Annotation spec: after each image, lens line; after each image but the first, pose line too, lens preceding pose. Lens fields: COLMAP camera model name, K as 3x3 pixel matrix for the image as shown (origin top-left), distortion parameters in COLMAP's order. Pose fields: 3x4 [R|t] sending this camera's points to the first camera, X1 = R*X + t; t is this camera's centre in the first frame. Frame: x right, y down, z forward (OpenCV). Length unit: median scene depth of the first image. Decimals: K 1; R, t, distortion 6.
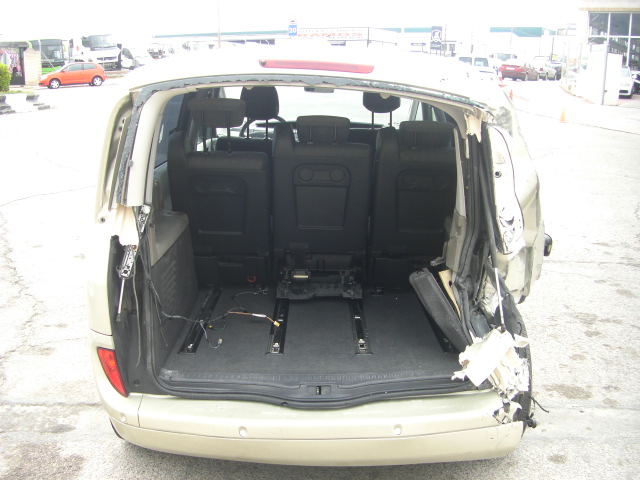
lens RADIAL K [[723.3, 0, 300.9], [0, 723.3, 273.4], [0, 0, 1]] dist [-0.185755, 0.145207]
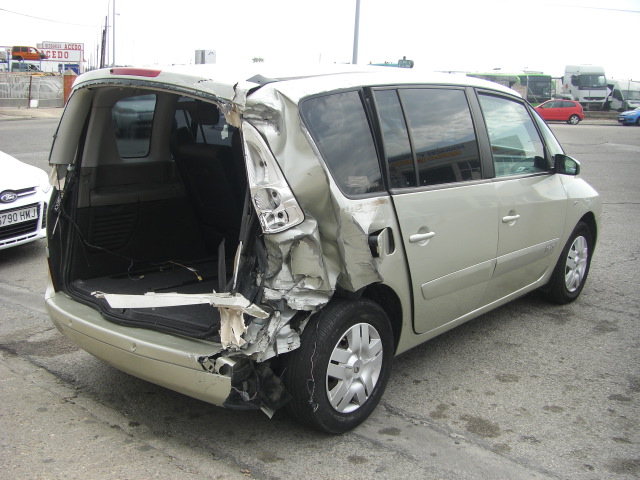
lens RADIAL K [[723.3, 0, 300.9], [0, 723.3, 273.4], [0, 0, 1]] dist [-0.185755, 0.145207]
pose [[0.764047, 0.172440, -0.621688, 0.816386], [-0.204557, 0.978649, 0.020054, -0.000253], [0.611873, 0.111848, 0.783008, 0.110171]]
